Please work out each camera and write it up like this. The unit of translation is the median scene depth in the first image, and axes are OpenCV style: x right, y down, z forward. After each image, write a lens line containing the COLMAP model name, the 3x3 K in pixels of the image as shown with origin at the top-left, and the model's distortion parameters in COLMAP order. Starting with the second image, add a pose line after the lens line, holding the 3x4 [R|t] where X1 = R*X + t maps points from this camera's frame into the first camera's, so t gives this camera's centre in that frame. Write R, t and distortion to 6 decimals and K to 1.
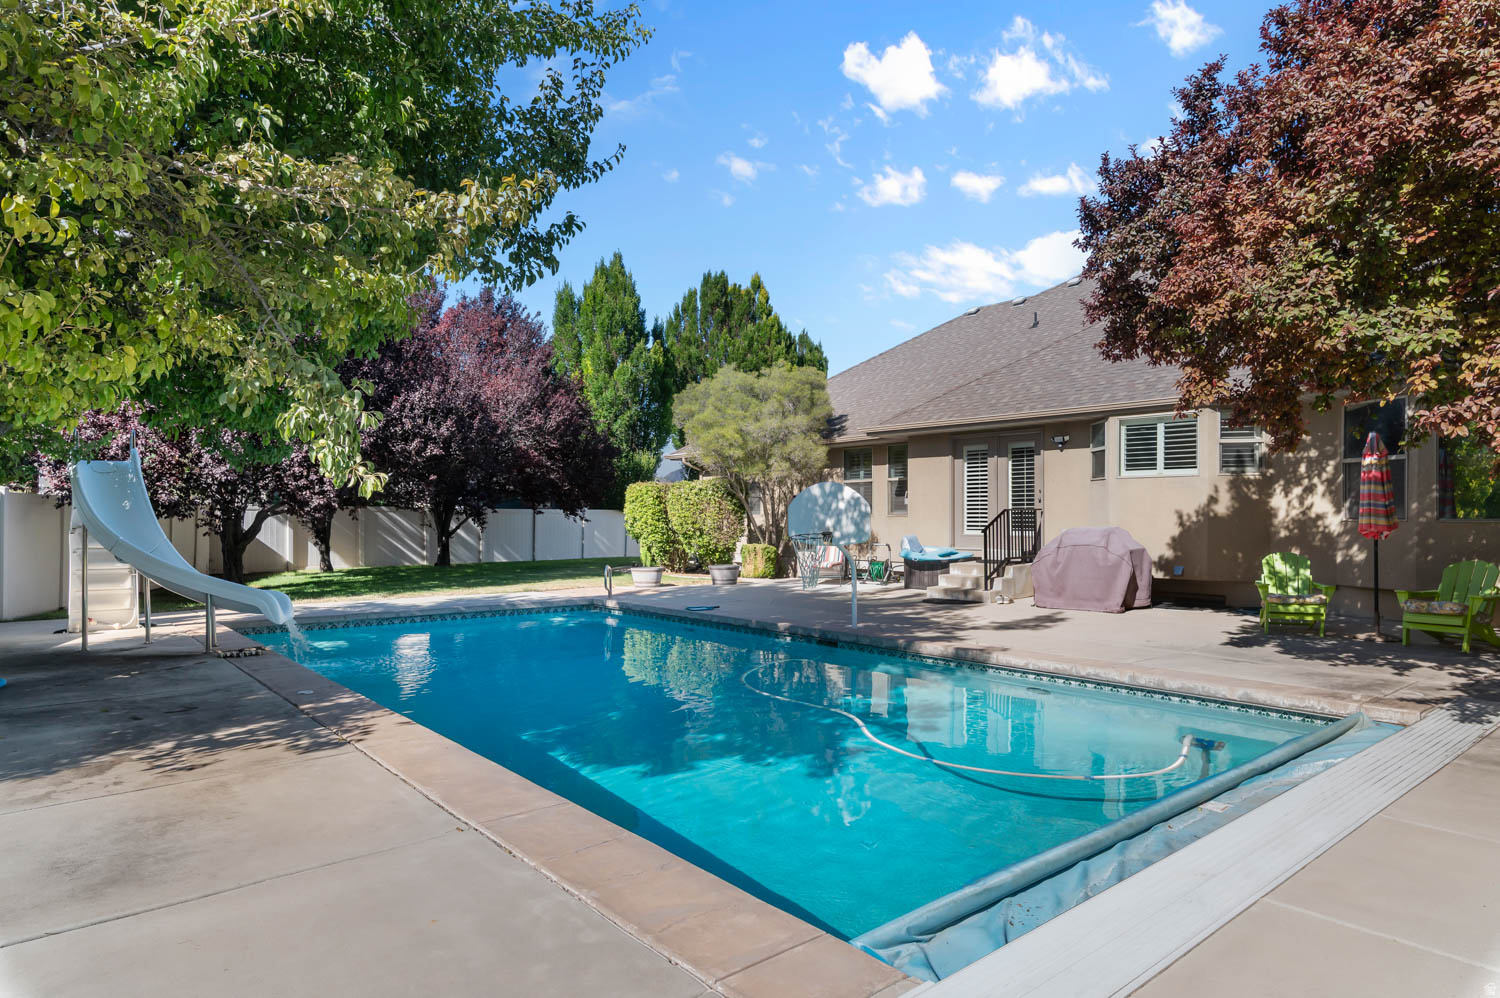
lens RADIAL K [[893.6, 0, 751.9], [0, 893.6, 458.4], [0, 0, 1]] dist [-0.065338, -0.000387]
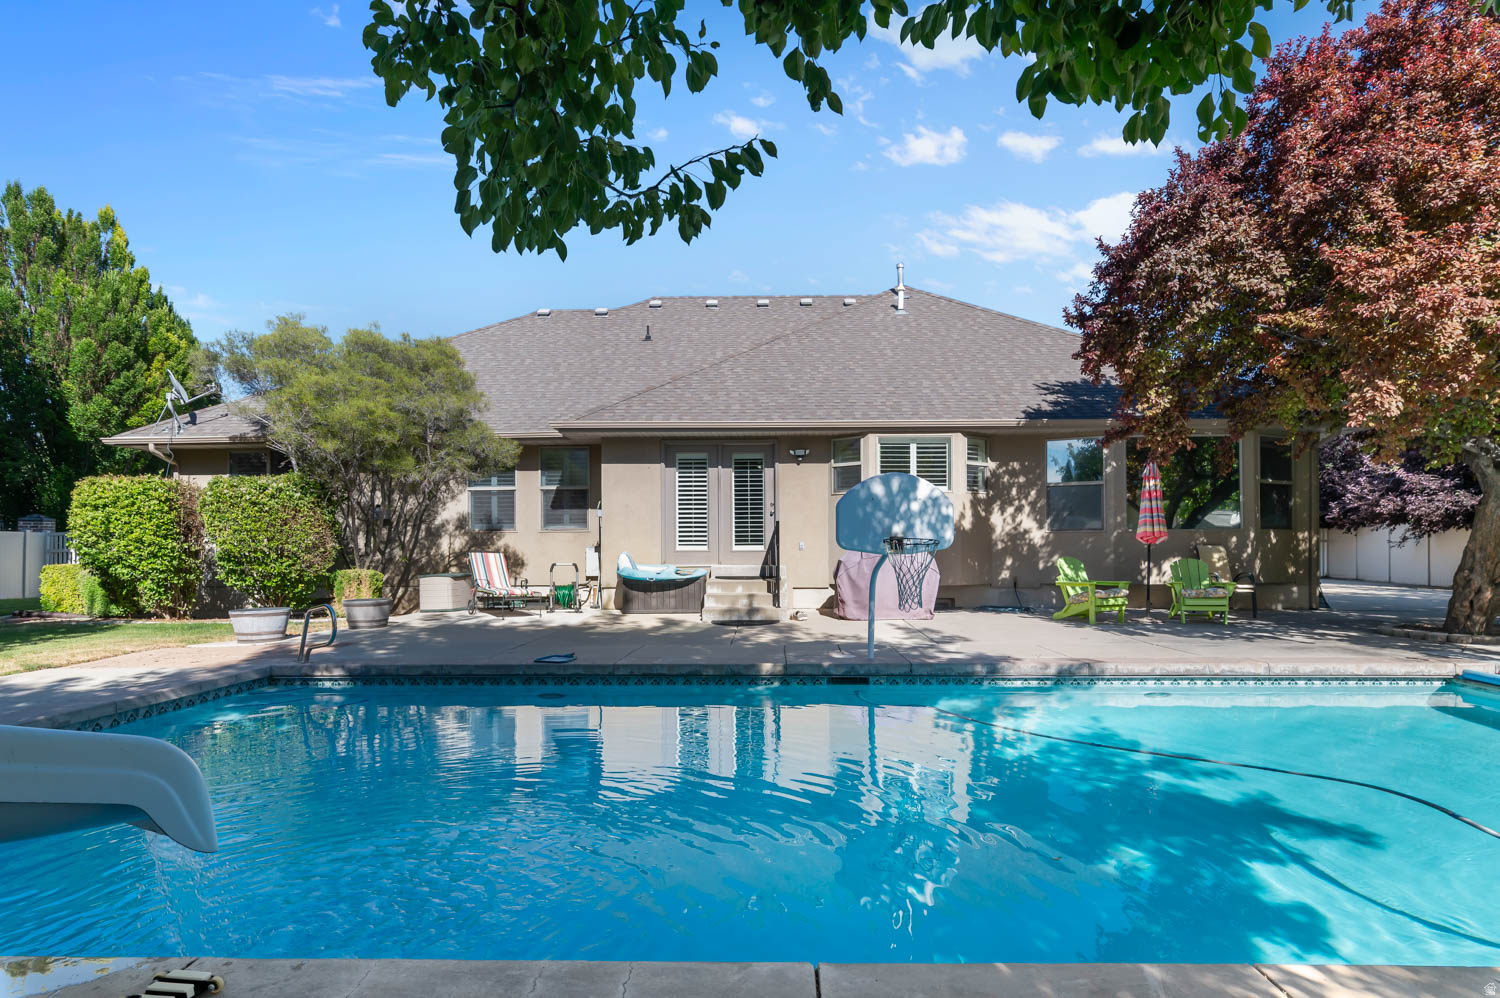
lens RADIAL K [[815.2, 0, 755.7], [0, 815.2, 505.3], [0, 0, 1]] dist [-0.005163, -0.000930]
pose [[0.654047, 0.032297, 0.755764, -0.300723], [-0.046084, 0.998934, -0.002807, 0.032185], [-0.755049, -0.032993, 0.654838, 0.334367]]
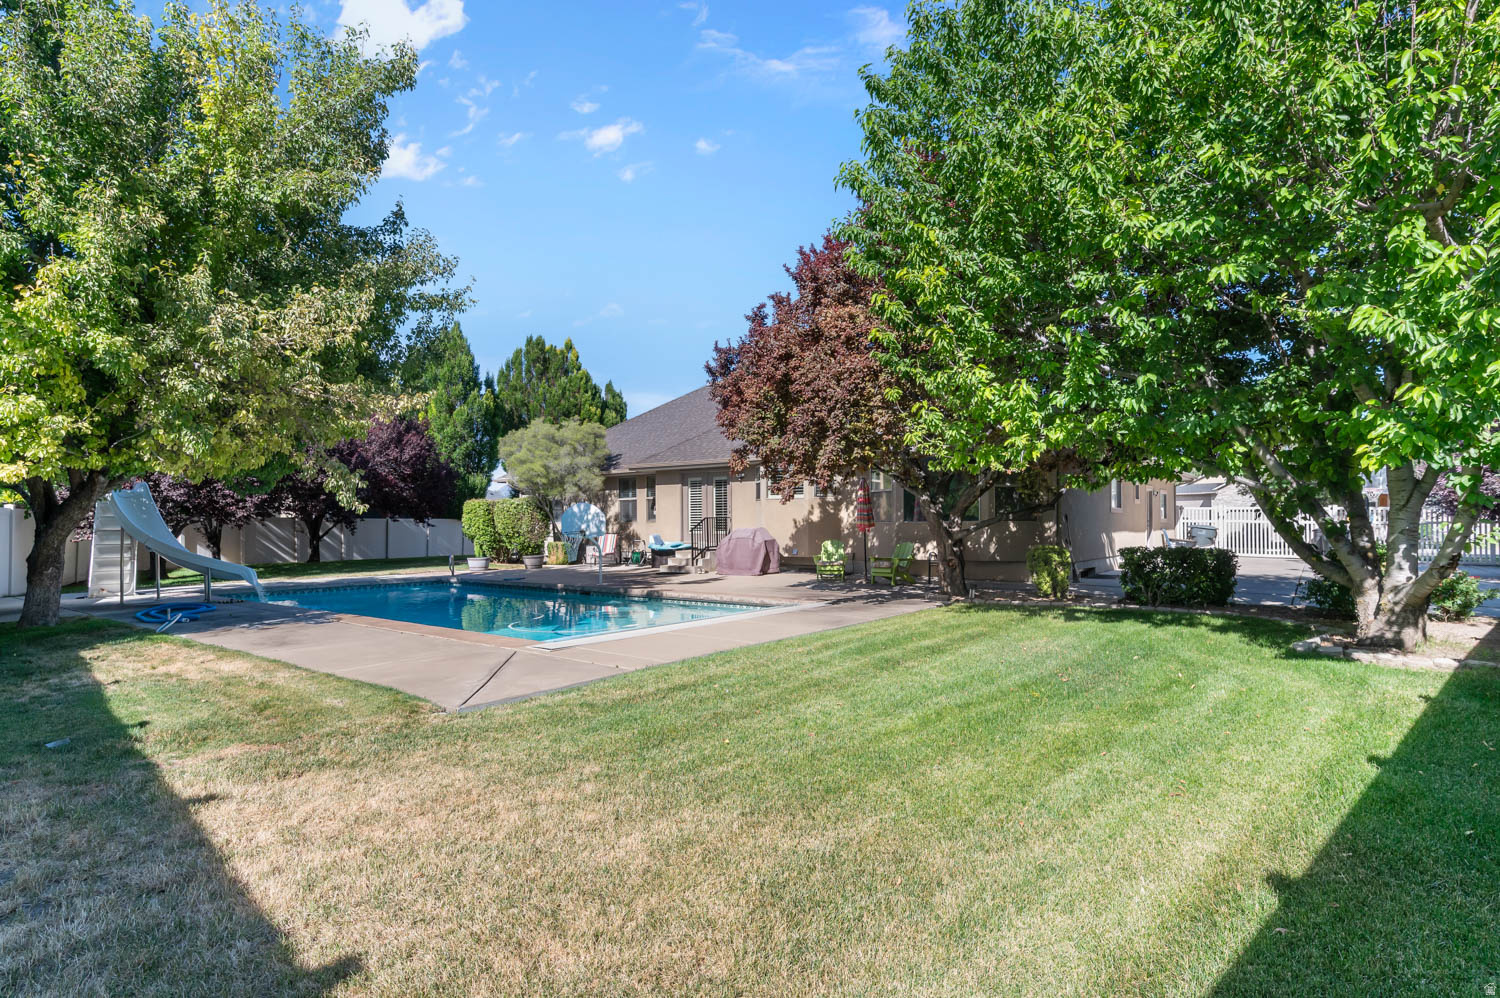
lens RADIAL K [[763.4, 0, 757.6], [0, 763.4, 498.3], [0, 0, 1]] dist [-0.001269, -0.000190]
pose [[0.973924, 0.003496, 0.226847, 0.044809], [-0.010507, 0.999503, 0.029708, -0.018241], [-0.226631, -0.031316, 0.973477, -0.330517]]
